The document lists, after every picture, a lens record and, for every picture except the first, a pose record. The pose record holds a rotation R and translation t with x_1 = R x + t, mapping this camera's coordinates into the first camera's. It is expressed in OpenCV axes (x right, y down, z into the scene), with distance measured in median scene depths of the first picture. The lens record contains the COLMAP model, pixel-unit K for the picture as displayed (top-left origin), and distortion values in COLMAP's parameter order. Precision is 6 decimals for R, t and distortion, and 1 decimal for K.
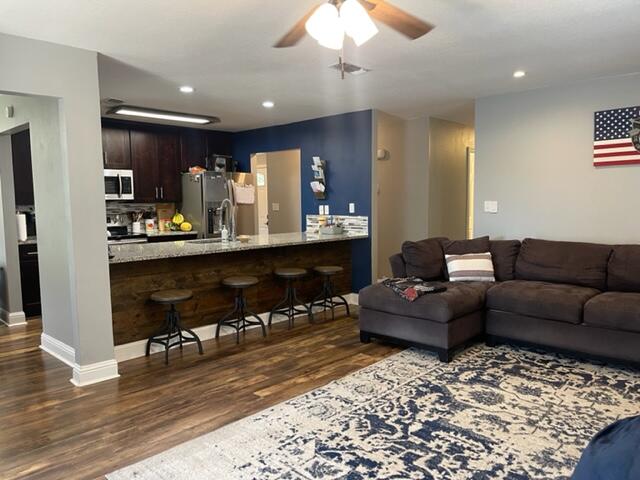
lens RADIAL K [[483.9, 0, 316.6], [0, 483.9, 243.9], [0, 0, 1]] dist [0.071243, -0.080516]
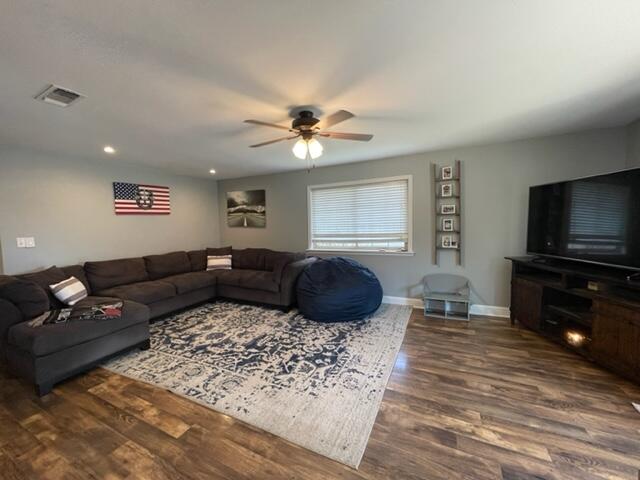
lens RADIAL K [[257.6, 0, 317.8], [0, 257.6, 239.3], [0, 0, 1]] dist [-0.003061, 0.000781]
pose [[-0.305843, -0.037526, 0.951342, -0.561037], [0.117040, 0.990162, 0.076684, -0.065869], [-0.944861, 0.134798, -0.298442, 0.705546]]
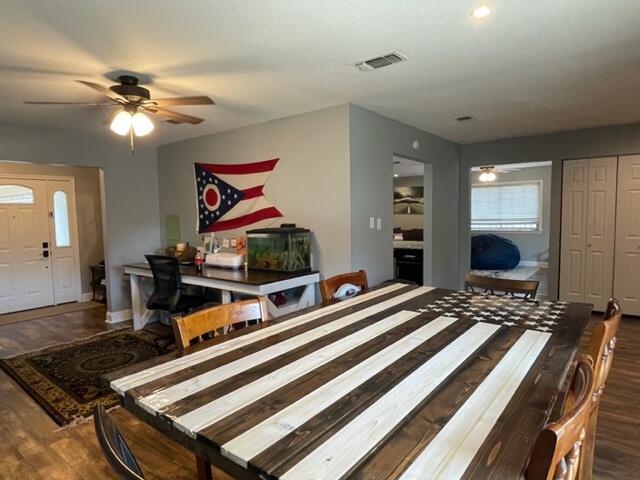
lens RADIAL K [[388.5, 0, 322.7], [0, 388.5, 240.5], [0, 0, 1]] dist [0.005221, 0.000713]
pose [[-0.141427, -0.056422, 0.988340, -1.825128], [0.113505, 0.990866, 0.072808, -0.153105], [-0.983420, 0.122478, -0.133731, 1.662475]]
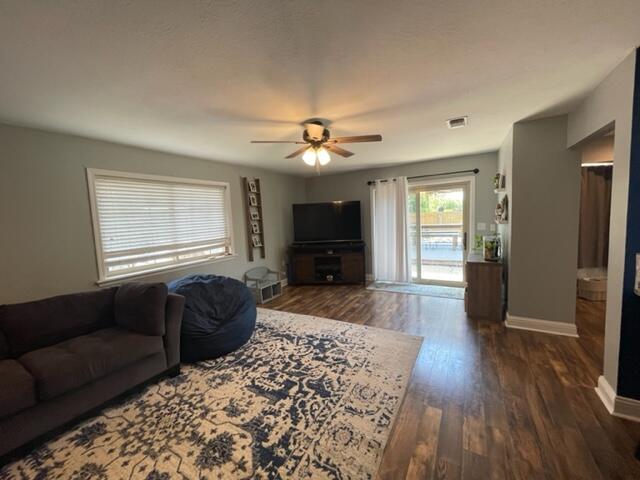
lens RADIAL K [[257.6, 0, 318.4], [0, 257.6, 239.4], [0, 0, 1]] dist [-0.003061, 0.000781]
pose [[-0.968186, 0.080028, -0.237089, 0.195381], [0.037128, 0.982935, 0.180167, -0.142502], [0.247461, 0.165632, -0.954636, 1.179383]]
